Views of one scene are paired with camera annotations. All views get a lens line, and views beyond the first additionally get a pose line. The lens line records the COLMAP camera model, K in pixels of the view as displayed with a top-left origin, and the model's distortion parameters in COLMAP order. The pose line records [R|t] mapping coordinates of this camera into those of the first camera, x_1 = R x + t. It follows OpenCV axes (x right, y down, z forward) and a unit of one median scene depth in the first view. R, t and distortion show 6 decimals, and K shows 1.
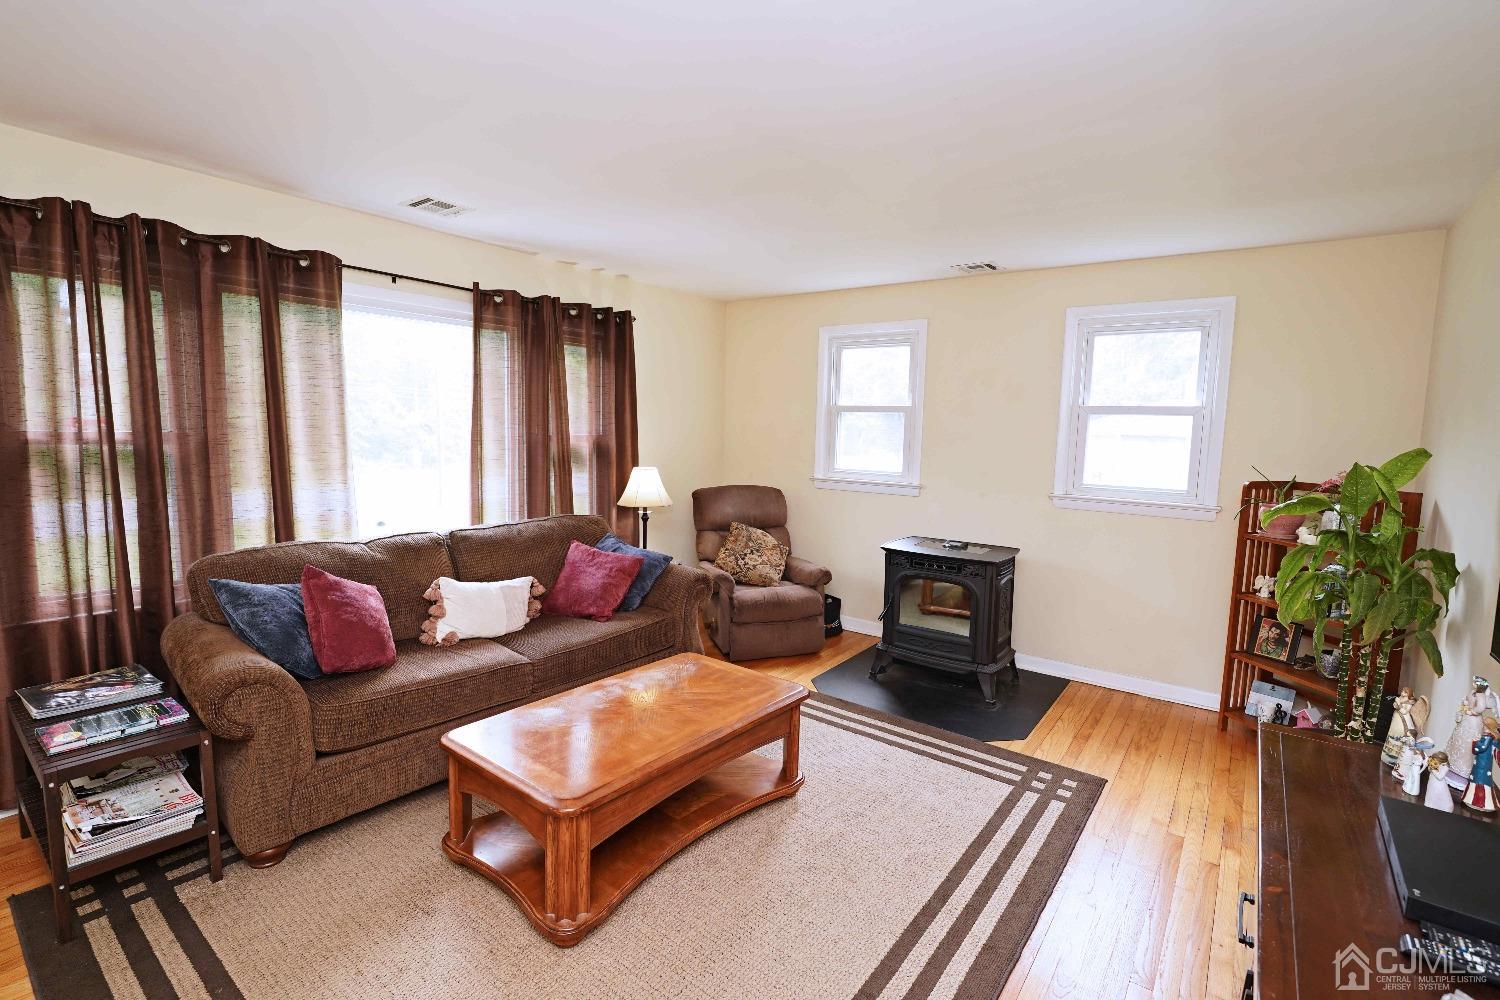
lens RADIAL K [[688.8, 0, 755.1], [0, 688.8, 502.2], [0, 0, 1]] dist [-0.014126, 0.000070]
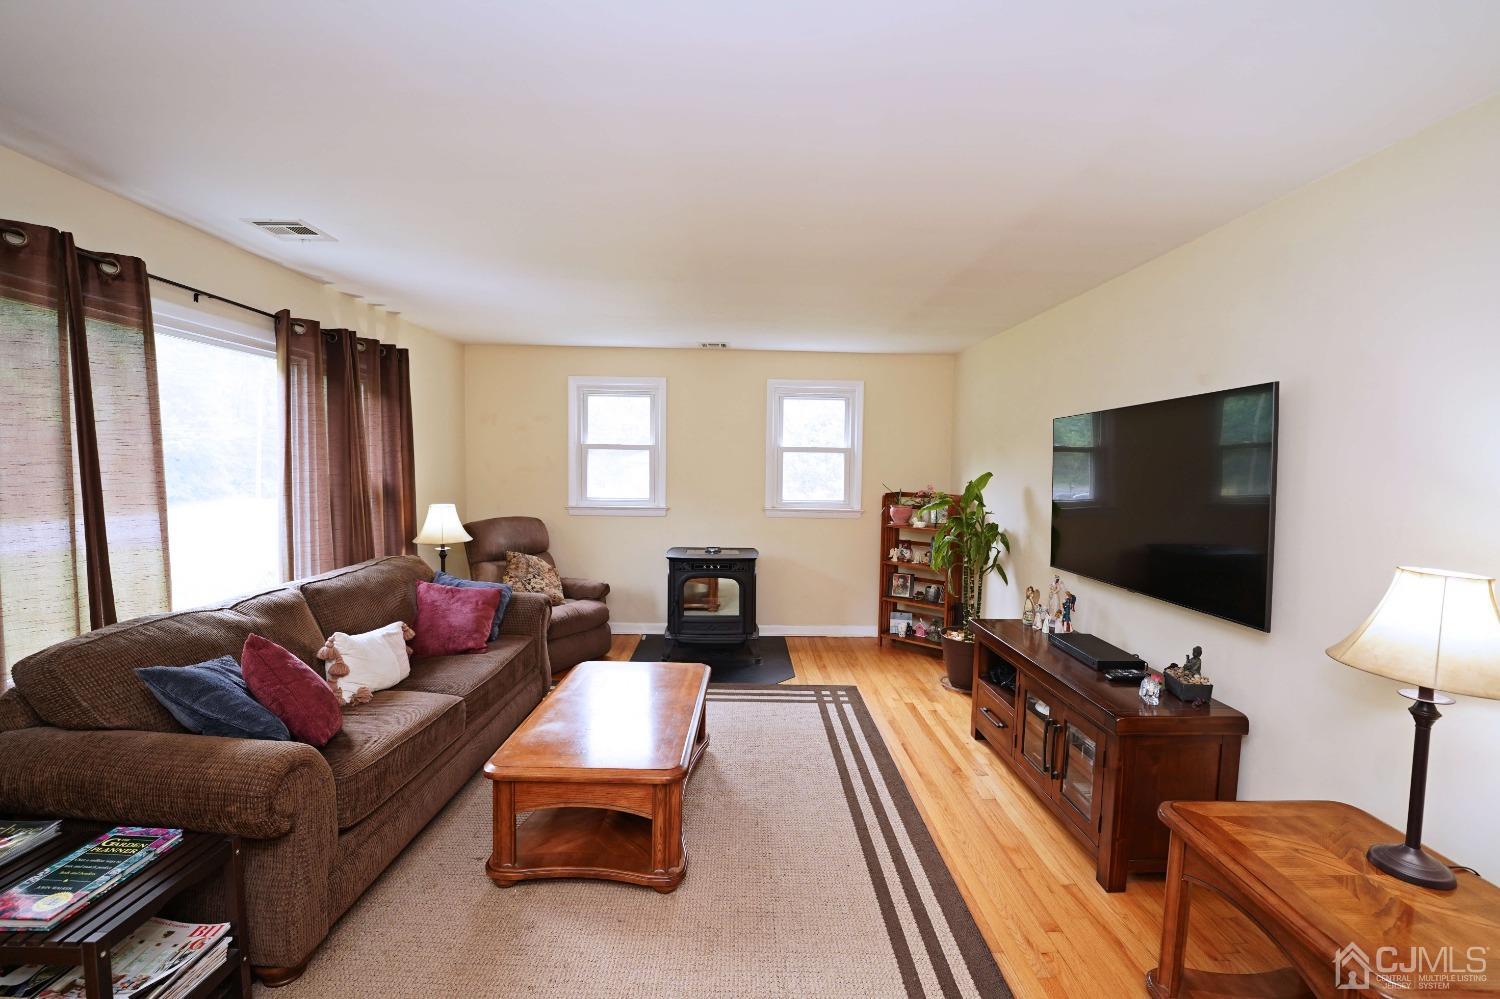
lens RADIAL K [[612.5, 0, 763.5], [0, 612.5, 502.3], [0, 0, 1]] dist [-0.028012, 0.001354]
pose [[0.787008, -0.050027, 0.614912, -0.414331], [0.070746, 0.997450, -0.009397, -0.014478], [-0.612873, 0.050898, 0.788540, 0.001293]]
